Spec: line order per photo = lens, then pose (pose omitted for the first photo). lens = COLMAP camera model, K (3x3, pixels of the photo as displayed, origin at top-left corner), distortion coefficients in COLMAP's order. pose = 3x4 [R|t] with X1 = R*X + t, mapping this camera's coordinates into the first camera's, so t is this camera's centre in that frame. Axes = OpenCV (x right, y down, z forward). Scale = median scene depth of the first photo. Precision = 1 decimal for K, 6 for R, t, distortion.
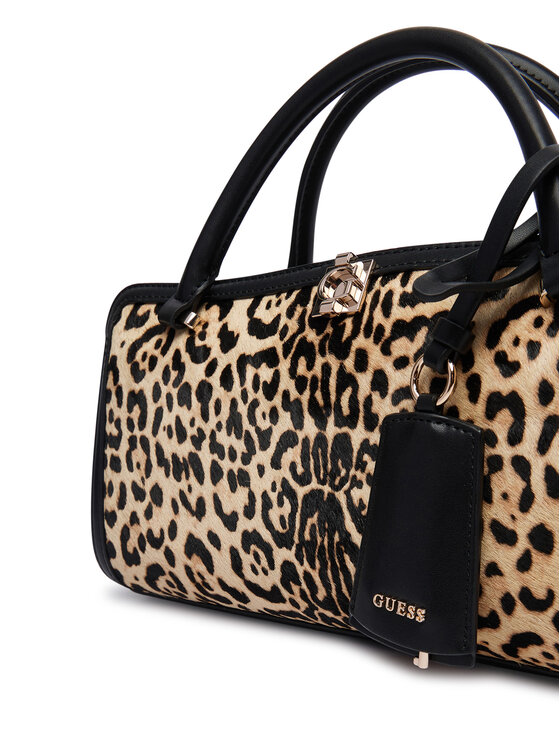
lens RADIAL K [[907.9, 0, 280.0], [0, 907.9, 373.0], [0, 0, 1]] dist [0.000809, 0.007642]
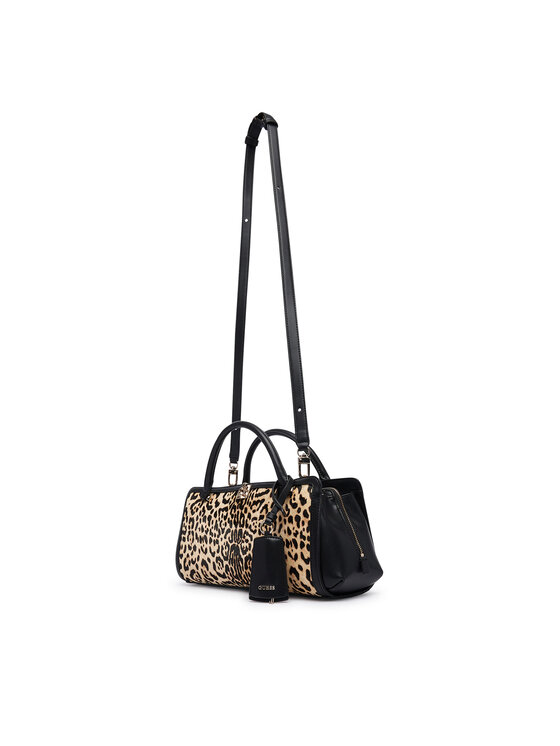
lens RADIAL K [[563.9, 0, 280.0], [0, 563.9, 373.0], [0, 0, 1]] dist [-0.001261, -0.000598]
pose [[0.998563, 0.032506, -0.042616, 0.288843], [-0.042702, 0.963017, -0.266034, 0.051414], [0.032392, 0.267471, 0.963021, -1.392717]]
